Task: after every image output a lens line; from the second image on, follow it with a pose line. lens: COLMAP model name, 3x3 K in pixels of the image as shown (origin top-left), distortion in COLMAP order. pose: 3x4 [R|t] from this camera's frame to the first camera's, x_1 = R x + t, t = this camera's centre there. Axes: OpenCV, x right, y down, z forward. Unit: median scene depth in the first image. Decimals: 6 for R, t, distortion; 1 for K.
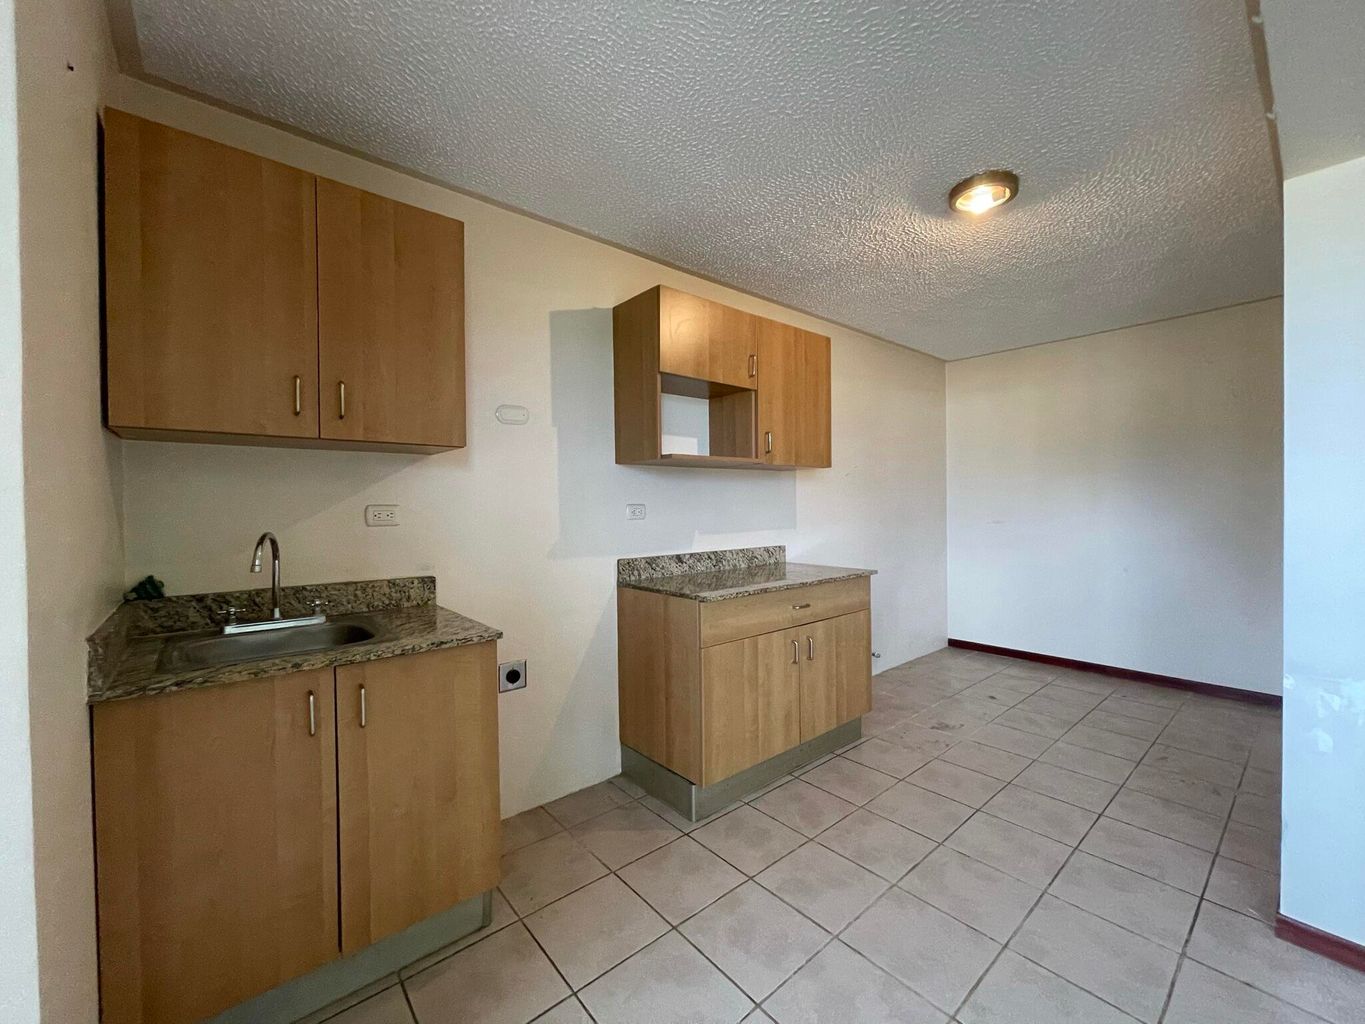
lens RADIAL K [[551.1, 0, 682.1], [0, 551.1, 509.3], [0, 0, 1]] dist [-0.004189, 0.002005]
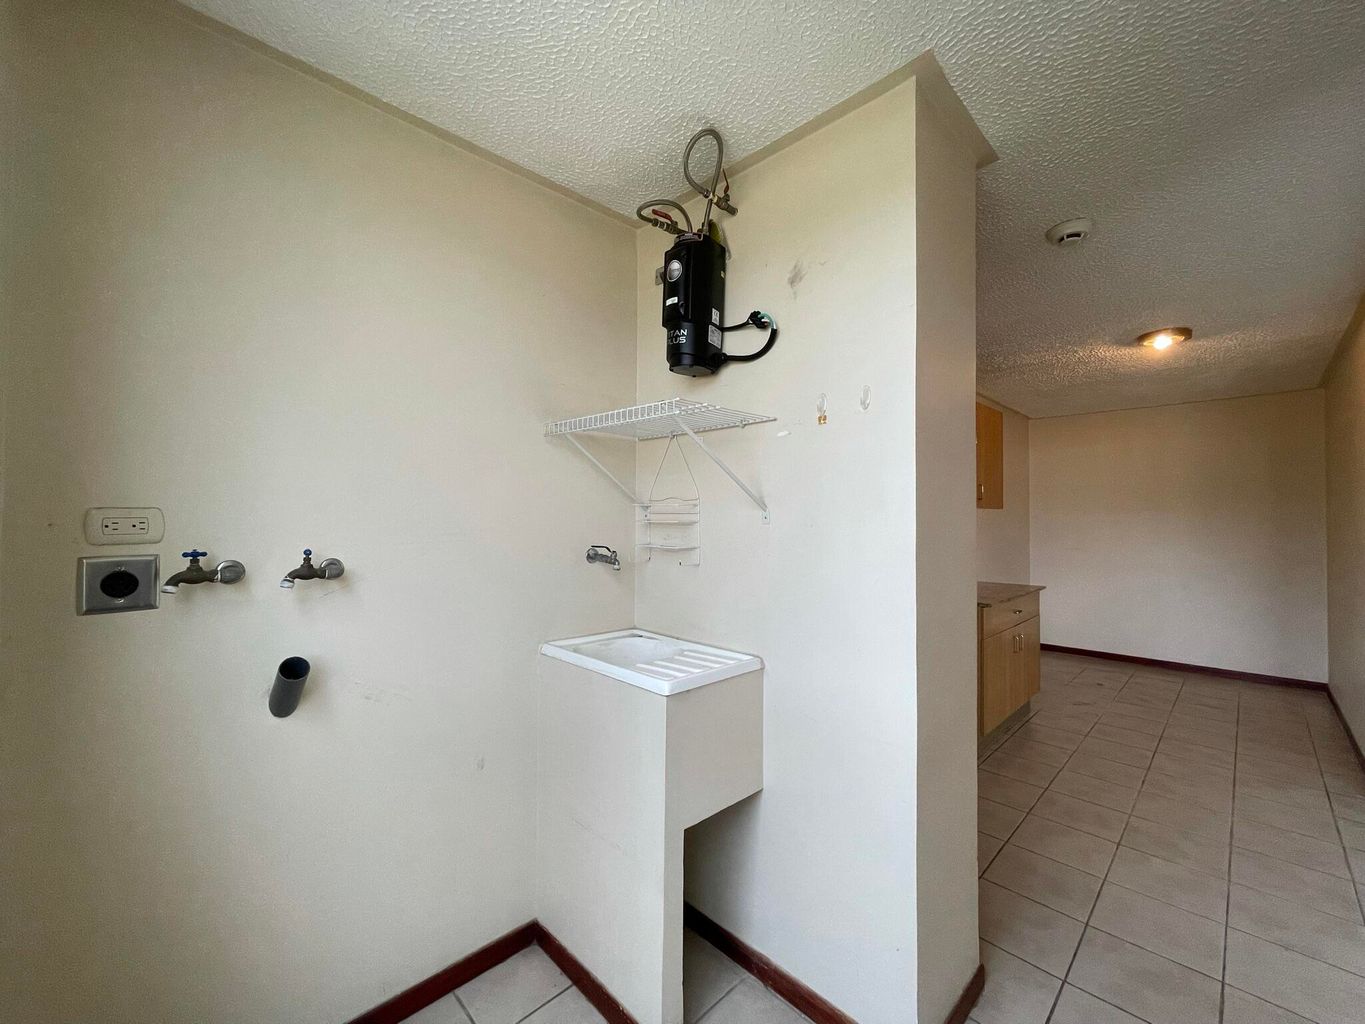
lens RADIAL K [[551.1, 0, 674.1], [0, 551.1, 509.0], [0, 0, 1]] dist [-0.004189, 0.002005]
pose [[0.997908, 0.015450, 0.062777, -0.775810], [-0.014102, 0.999662, -0.021845, -0.048474], [-0.063094, 0.020914, 0.997788, -0.366414]]
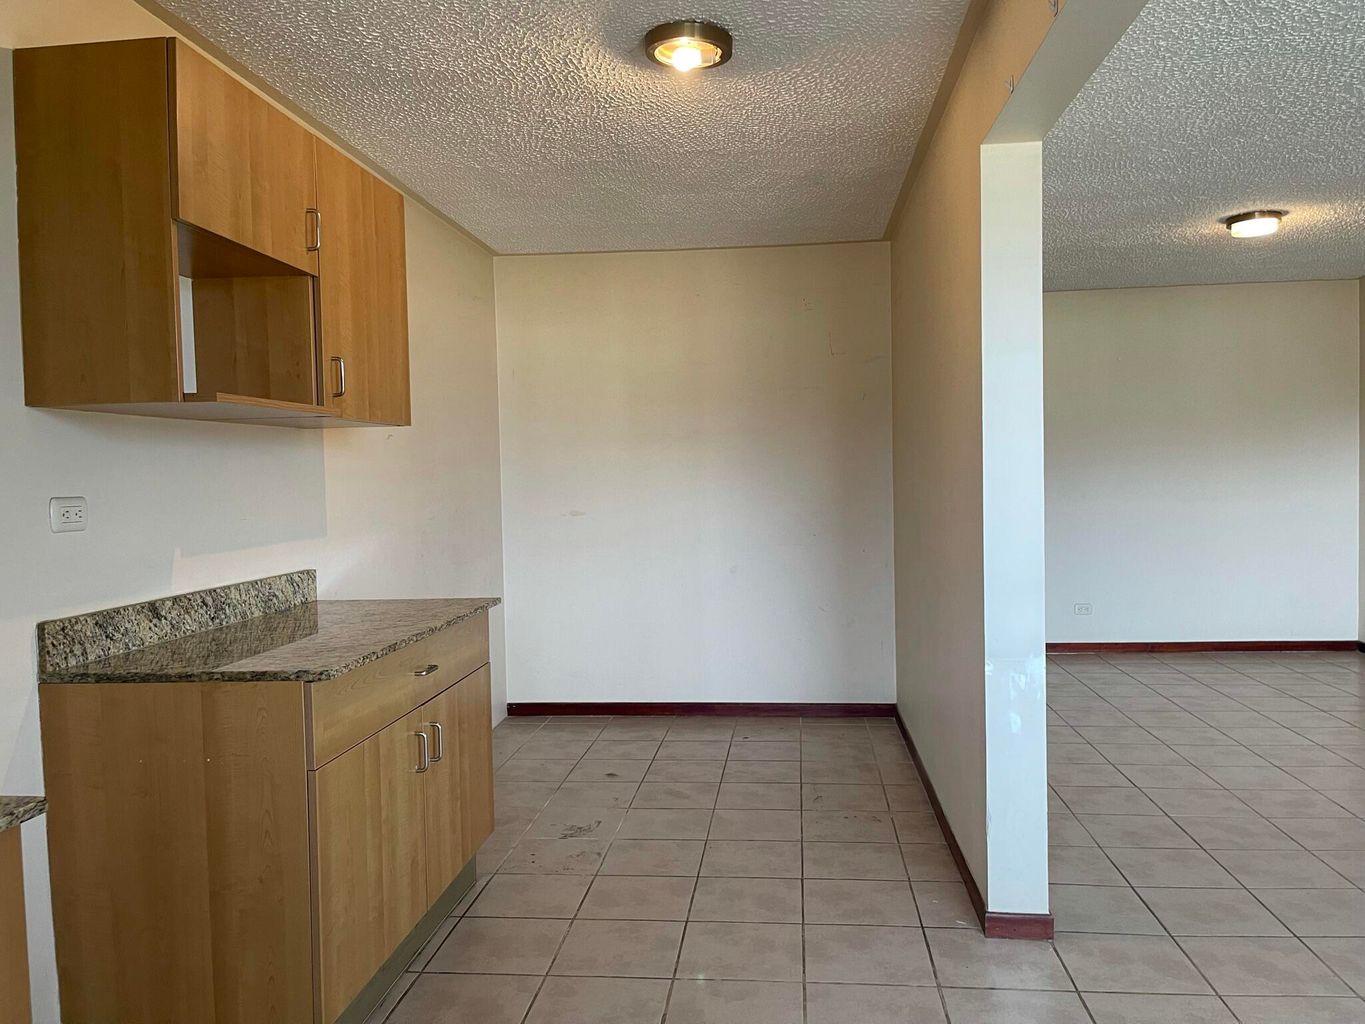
lens RADIAL K [[1035.0, 0, 693.4], [0, 1035.0, 511.2], [0, 0, 1]] dist [0.072178, -0.087536]
pose [[0.718169, -0.028835, 0.695271, -0.339930], [0.018285, 0.999578, 0.022569, -0.008613], [-0.695629, -0.003496, 0.718393, 0.030339]]
